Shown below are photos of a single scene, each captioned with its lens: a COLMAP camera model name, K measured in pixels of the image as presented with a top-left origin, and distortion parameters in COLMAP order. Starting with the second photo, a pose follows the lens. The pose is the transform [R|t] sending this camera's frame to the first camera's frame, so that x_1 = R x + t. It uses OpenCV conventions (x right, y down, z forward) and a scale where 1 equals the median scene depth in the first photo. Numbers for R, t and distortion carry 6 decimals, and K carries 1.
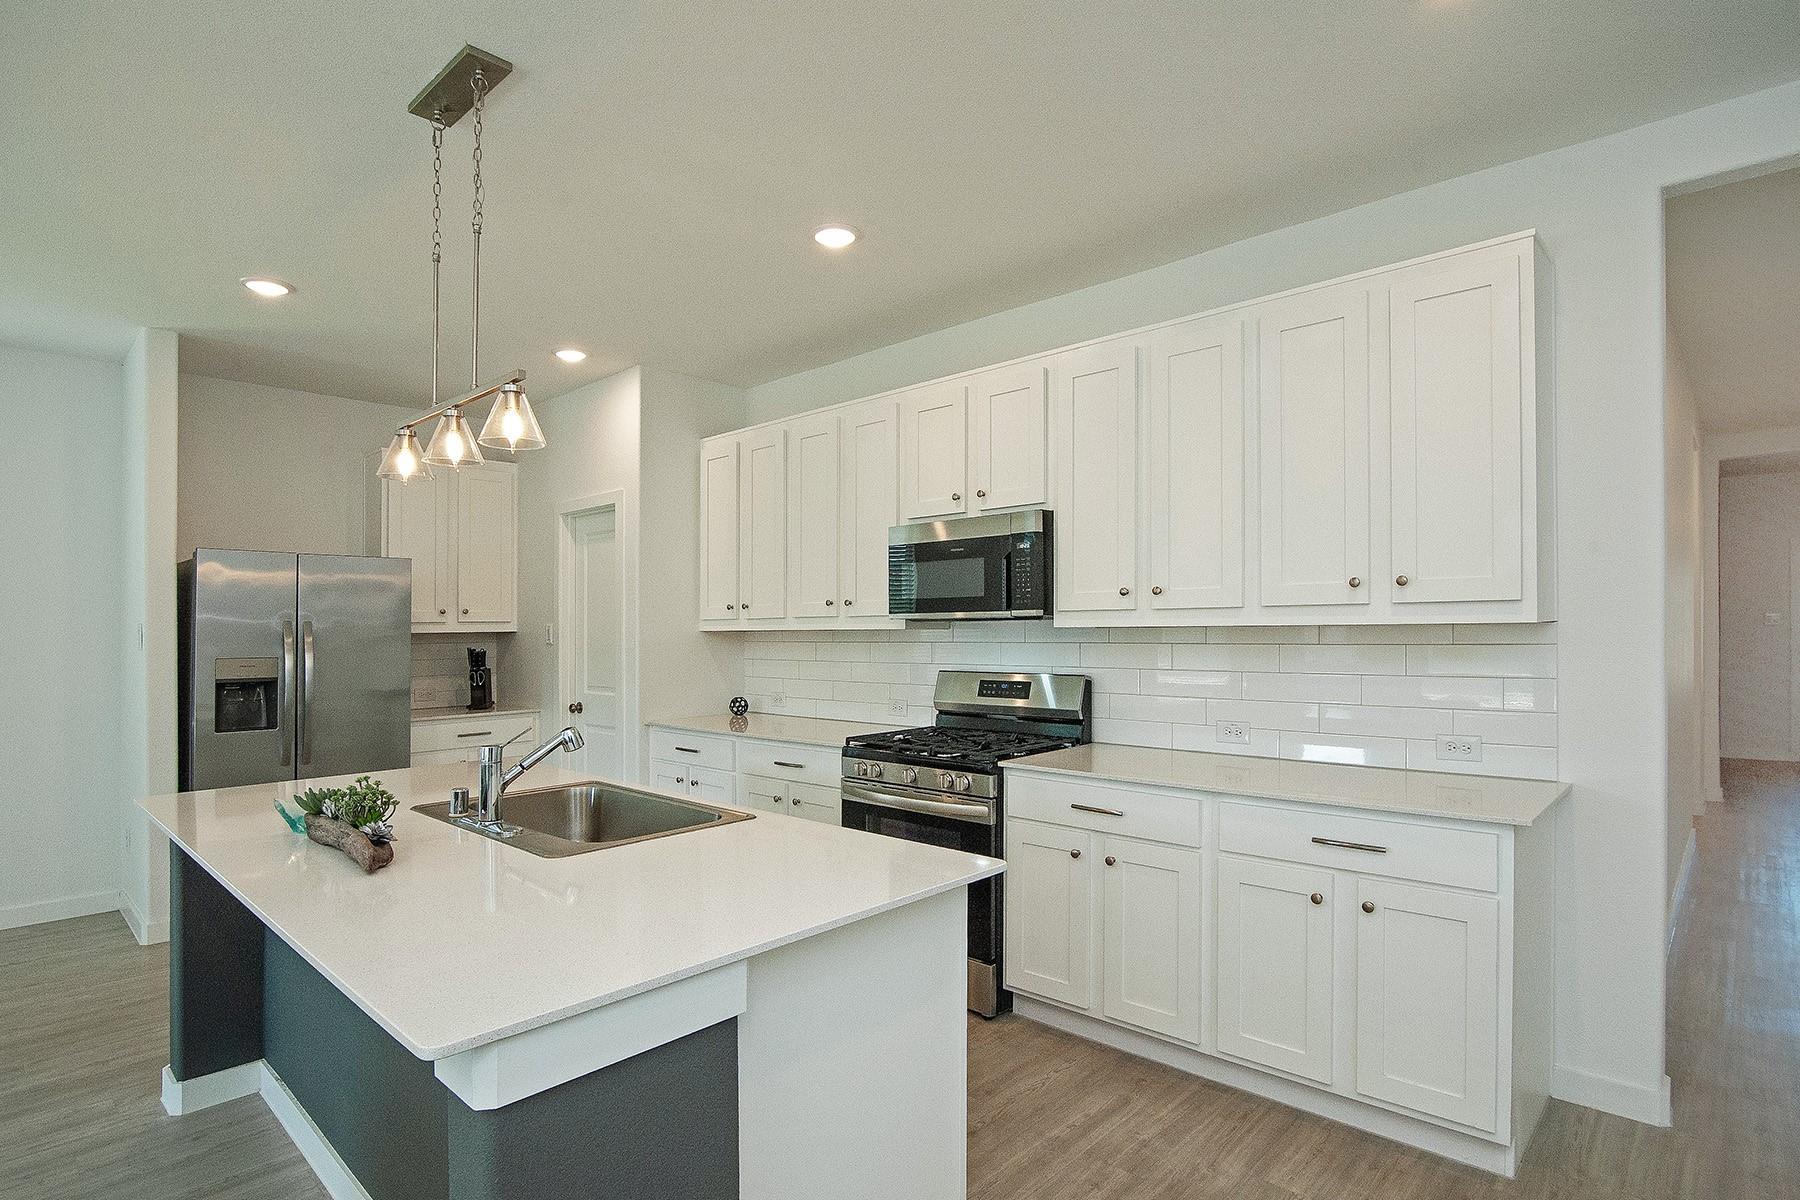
lens RADIAL K [[921.6, 0, 894.2], [0, 921.6, 613.3], [0, 0, 1]] dist [-0.004013, -0.002777]
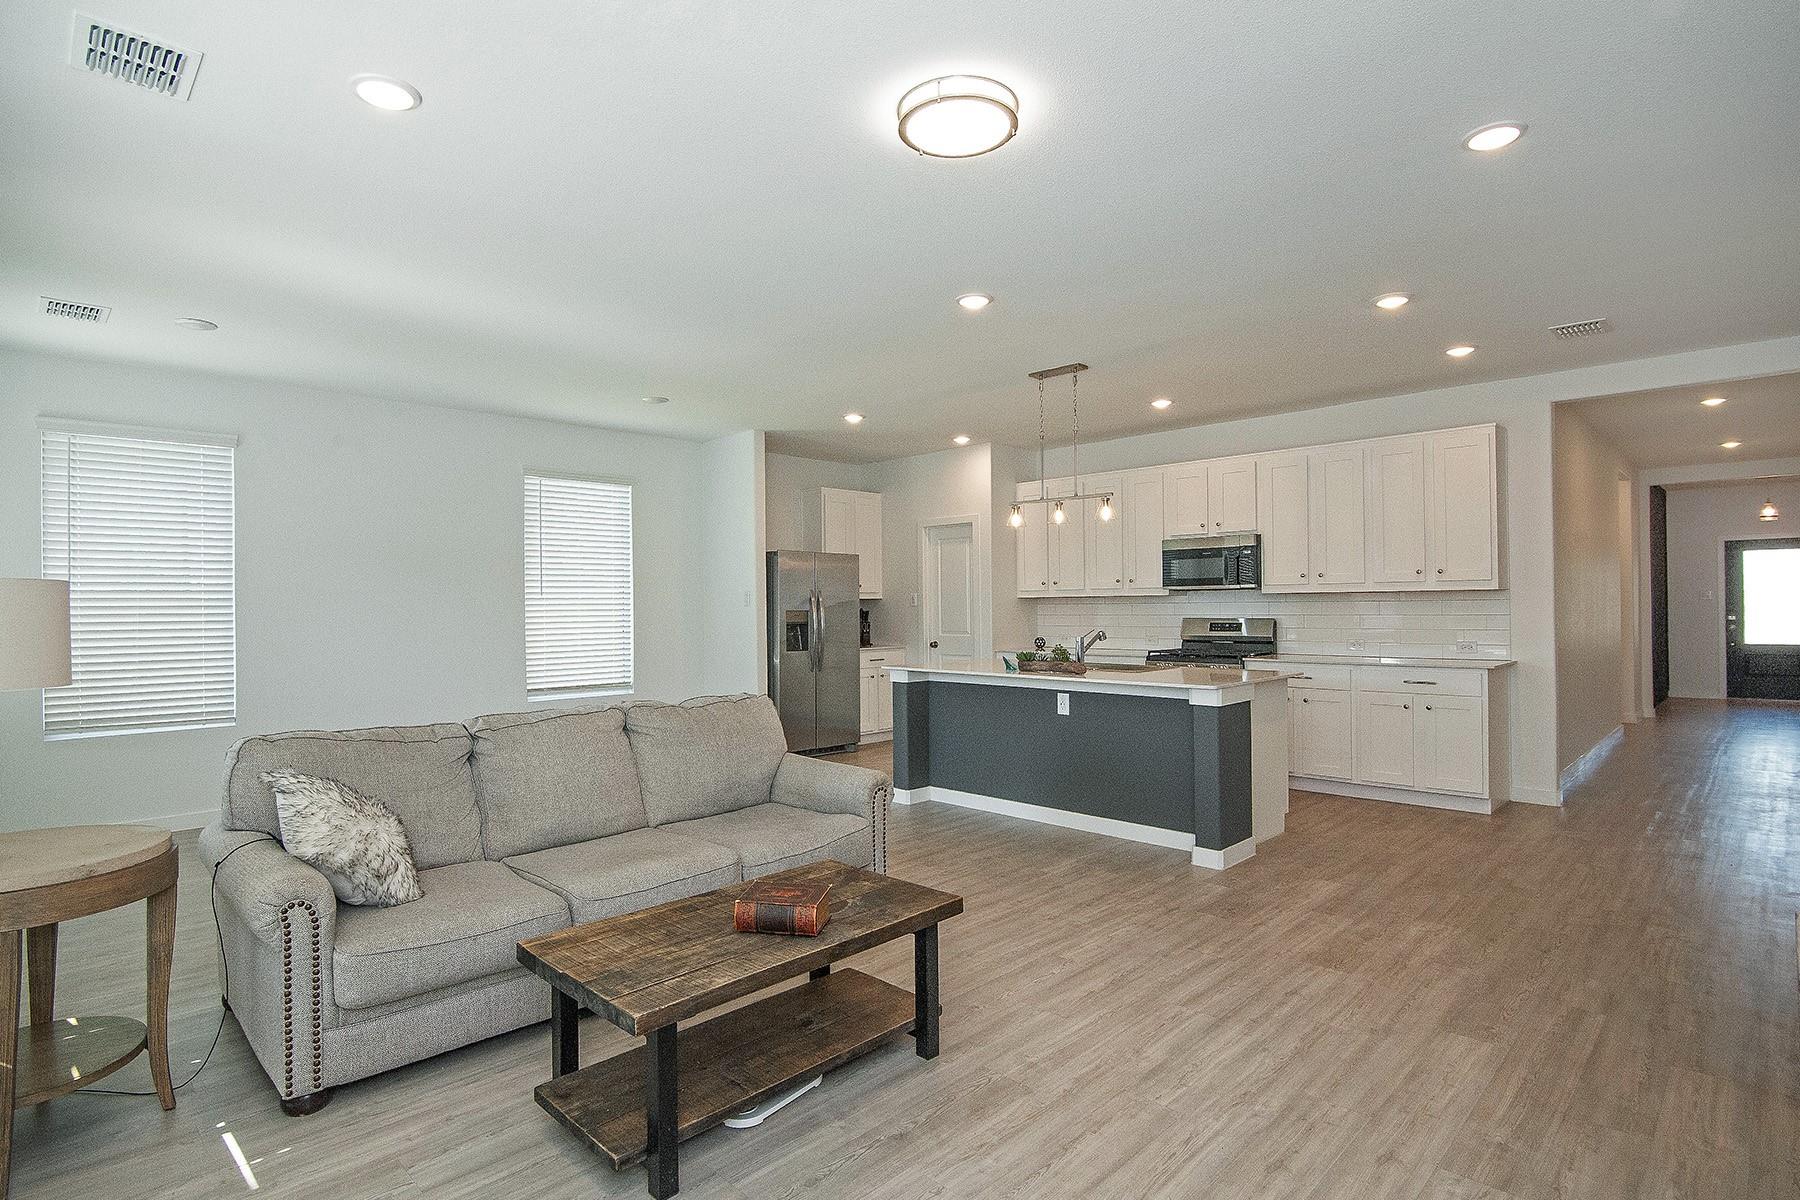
lens RADIAL K [[921.6, 0, 912.6], [0, 921.6, 584.2], [0, 0, 1]] dist [-0.004013, -0.002777]
pose [[0.999739, 0.004489, 0.022383, -0.563884], [-0.004170, 0.999890, -0.014252, 0.024484], [-0.022445, 0.014155, 0.999648, -0.874063]]
